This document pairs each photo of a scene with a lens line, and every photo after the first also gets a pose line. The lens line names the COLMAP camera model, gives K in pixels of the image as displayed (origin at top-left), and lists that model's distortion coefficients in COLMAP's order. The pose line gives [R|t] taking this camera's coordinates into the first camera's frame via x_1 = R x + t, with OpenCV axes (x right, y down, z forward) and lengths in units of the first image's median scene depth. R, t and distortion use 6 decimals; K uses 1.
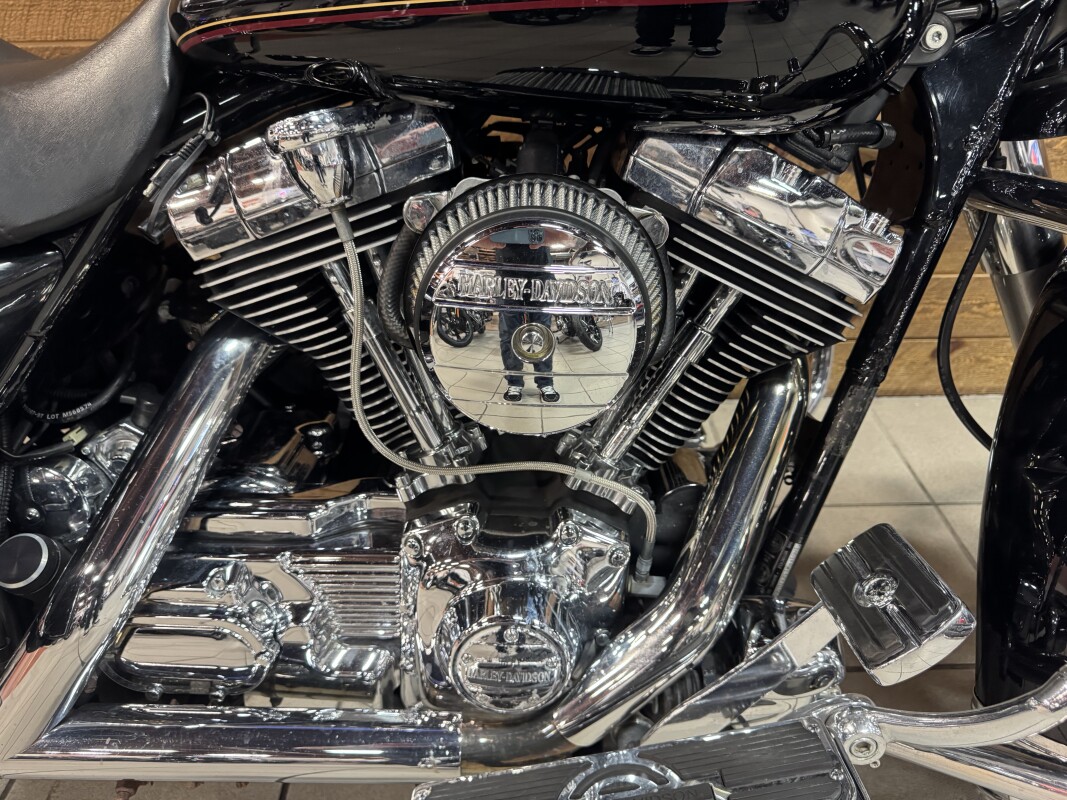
lens RADIAL K [[737.9, 0, 533.5], [0, 737.9, 400.0], [0, 0, 1]] dist [0.015454, -0.006527]
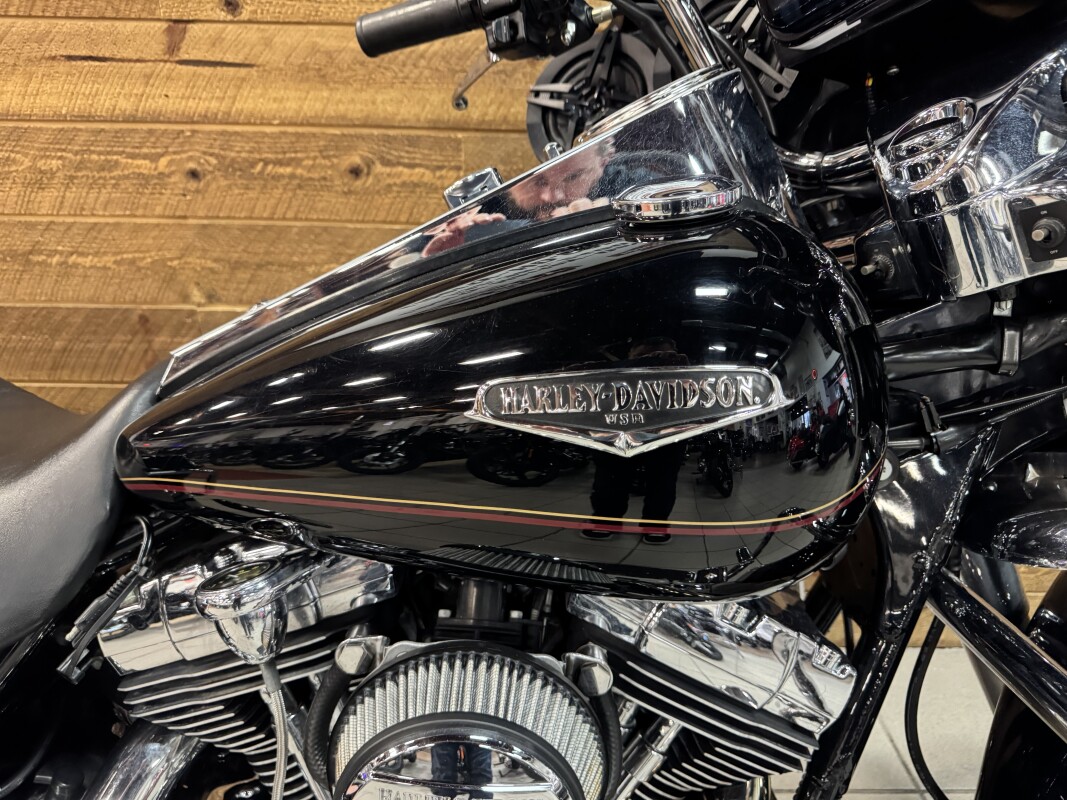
lens RADIAL K [[746.8, 0, 515.5], [0, 746.8, 399.4], [0, 0, 1]] dist [-0.000543, 0.001074]
pose [[0.998104, 0.057440, -0.022128, 0.062575], [-0.059397, 0.993081, -0.101304, -0.518819], [0.016156, 0.102426, 0.994609, 0.007720]]
